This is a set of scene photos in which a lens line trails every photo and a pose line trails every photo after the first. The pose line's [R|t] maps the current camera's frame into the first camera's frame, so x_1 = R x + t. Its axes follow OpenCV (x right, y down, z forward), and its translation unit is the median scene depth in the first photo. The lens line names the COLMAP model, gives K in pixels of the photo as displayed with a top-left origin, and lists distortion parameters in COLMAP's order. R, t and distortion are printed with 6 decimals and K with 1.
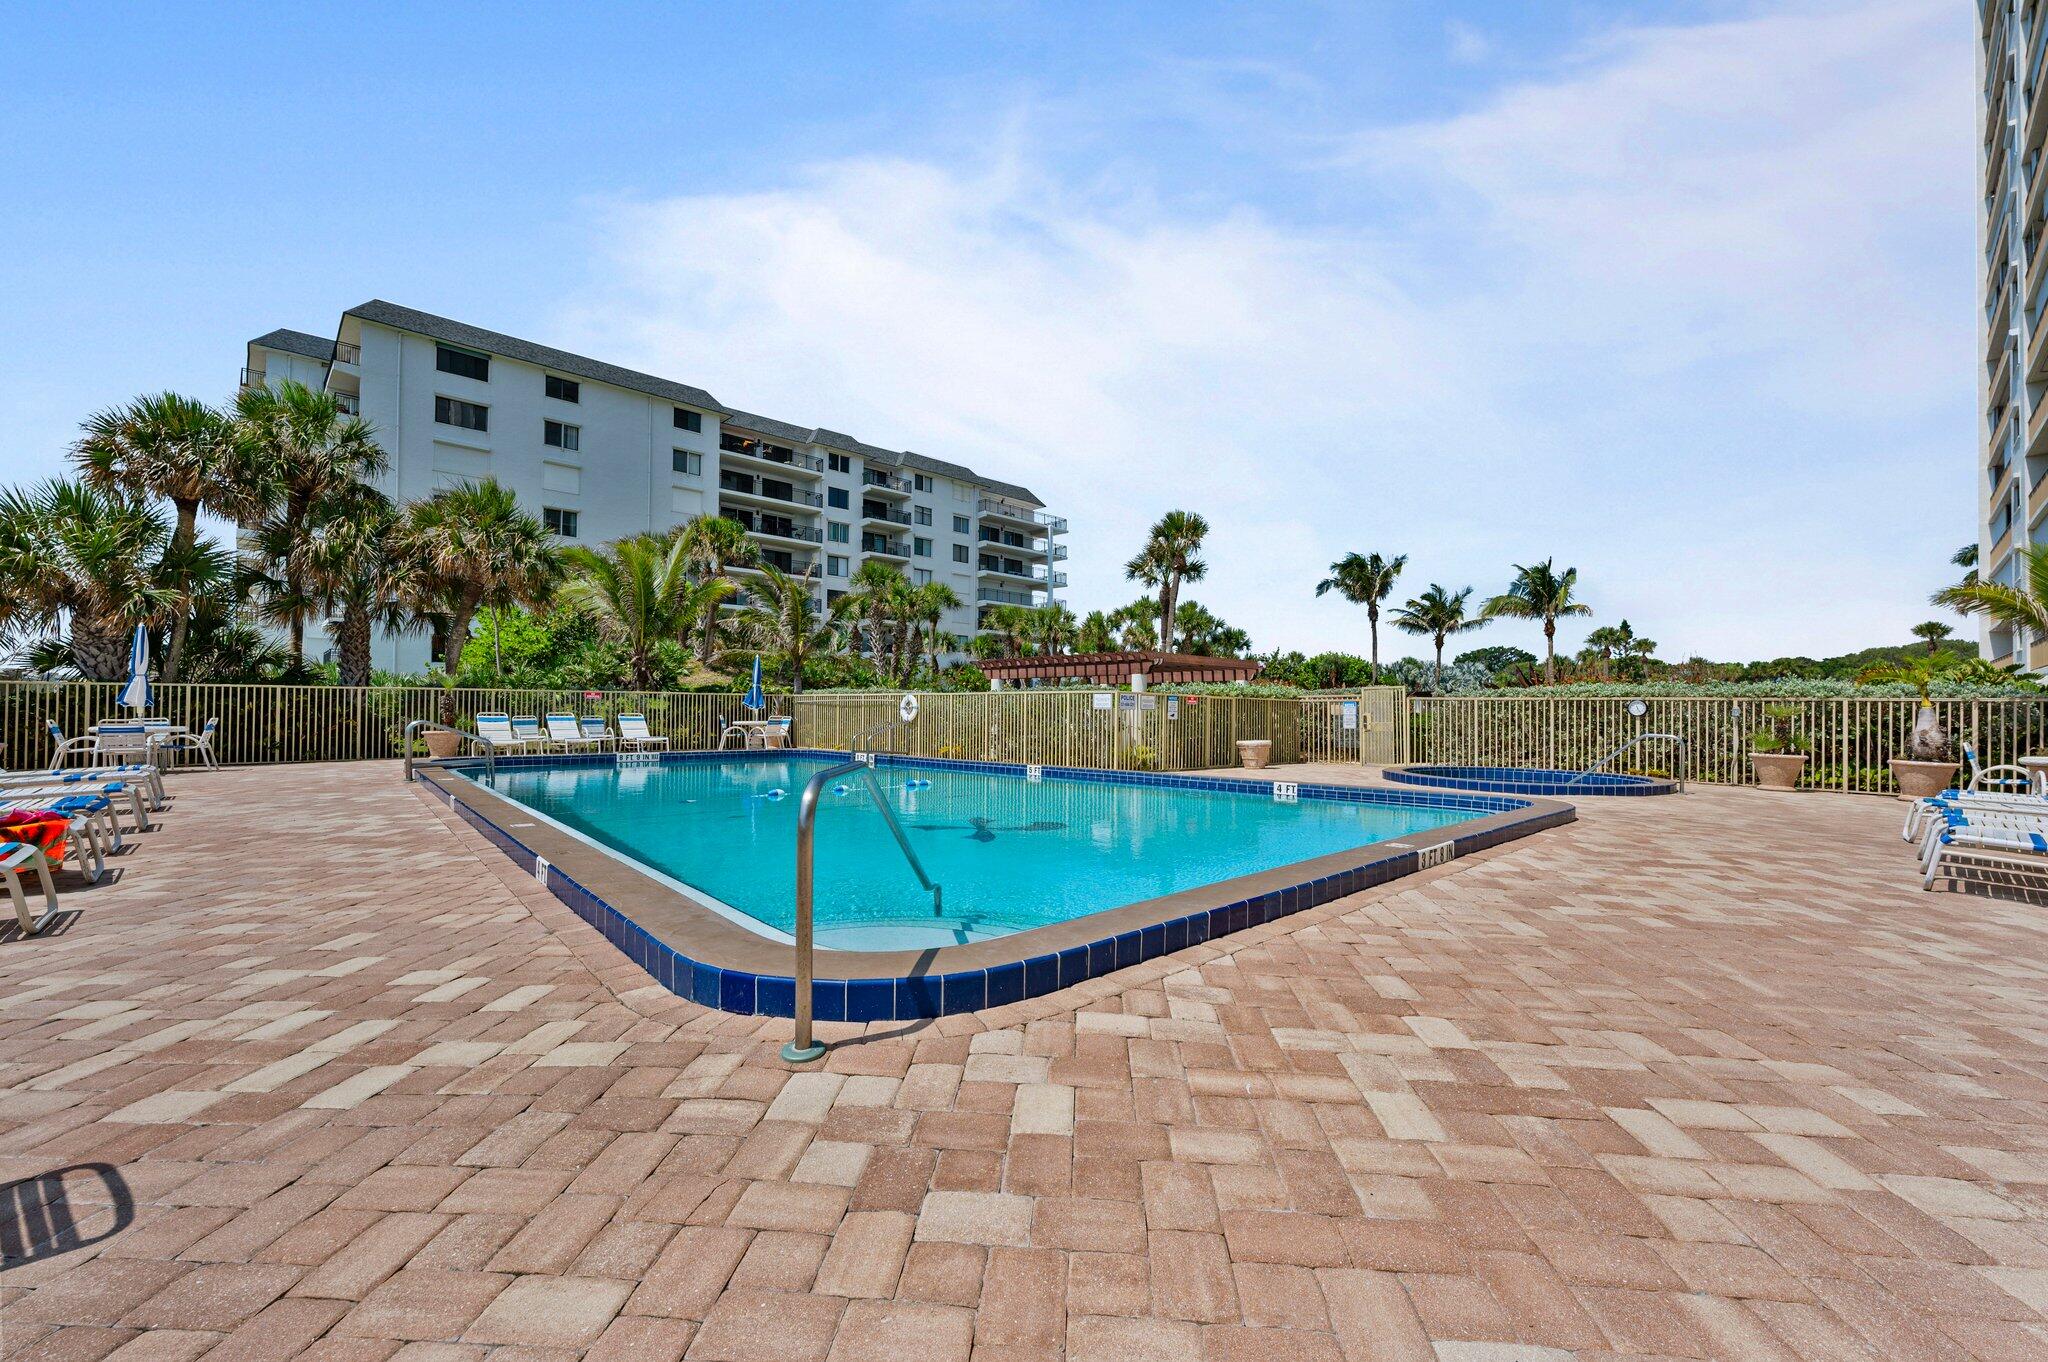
lens RADIAL K [[840.0, 0, 1024.0], [0, 840.0, 681.0], [0, 0, 1]] dist [-0.001502, -0.000030]
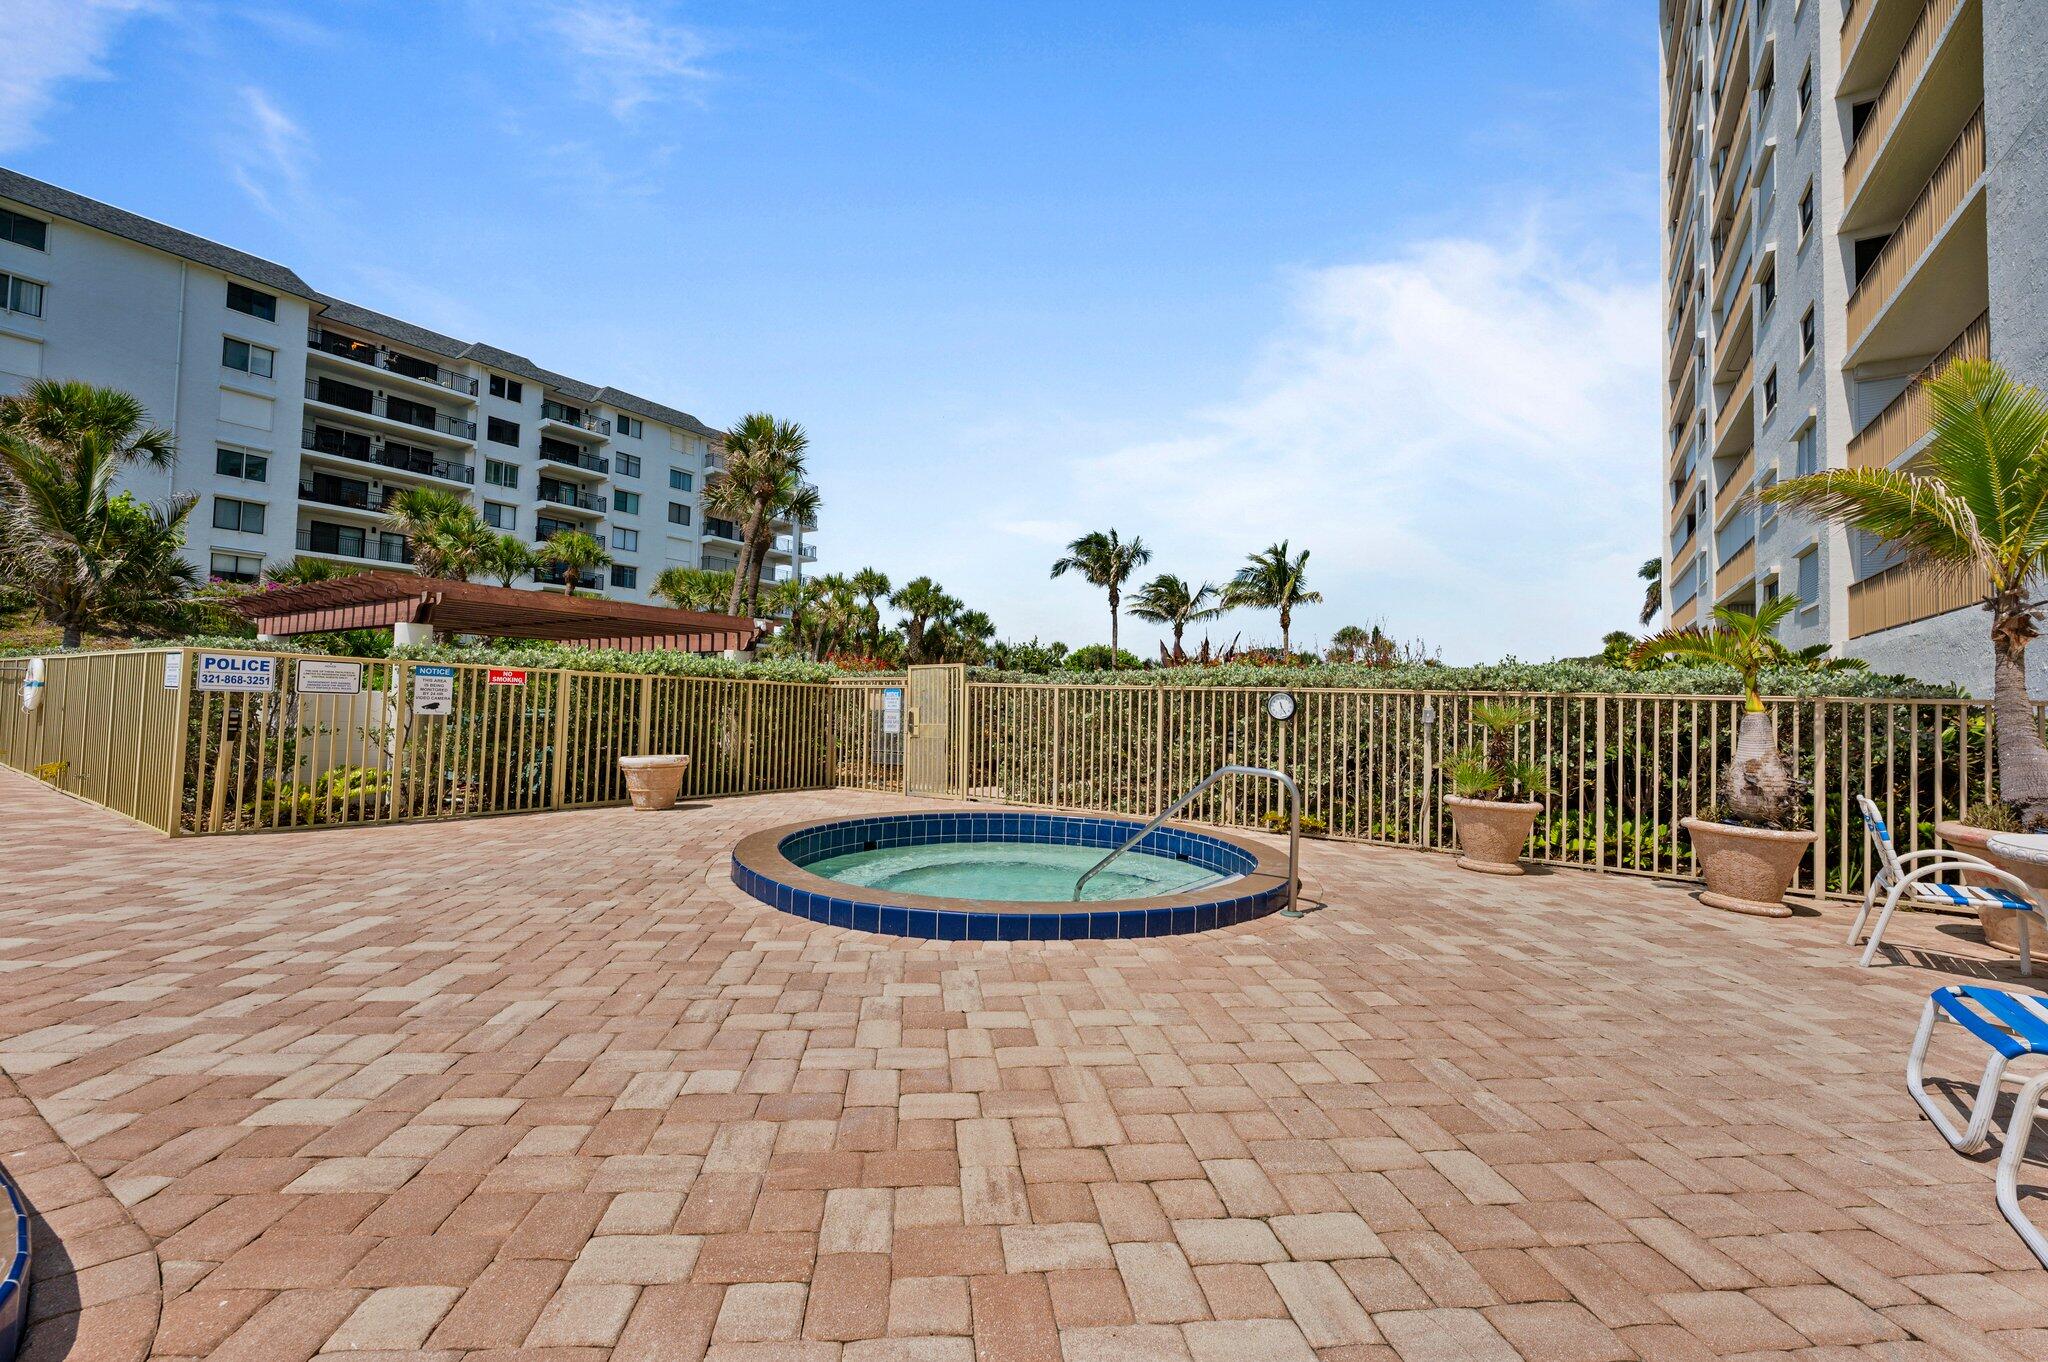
lens RADIAL K [[844.1, 0, 1023.5], [0, 844.1, 648.7], [0, 0, 1]] dist [0.000727, -0.000032]
pose [[0.975301, 0.030780, 0.218724, 0.138604], [-0.024566, 0.999215, -0.031073, 0.004997], [-0.219509, 0.024932, 0.975292, 0.153356]]
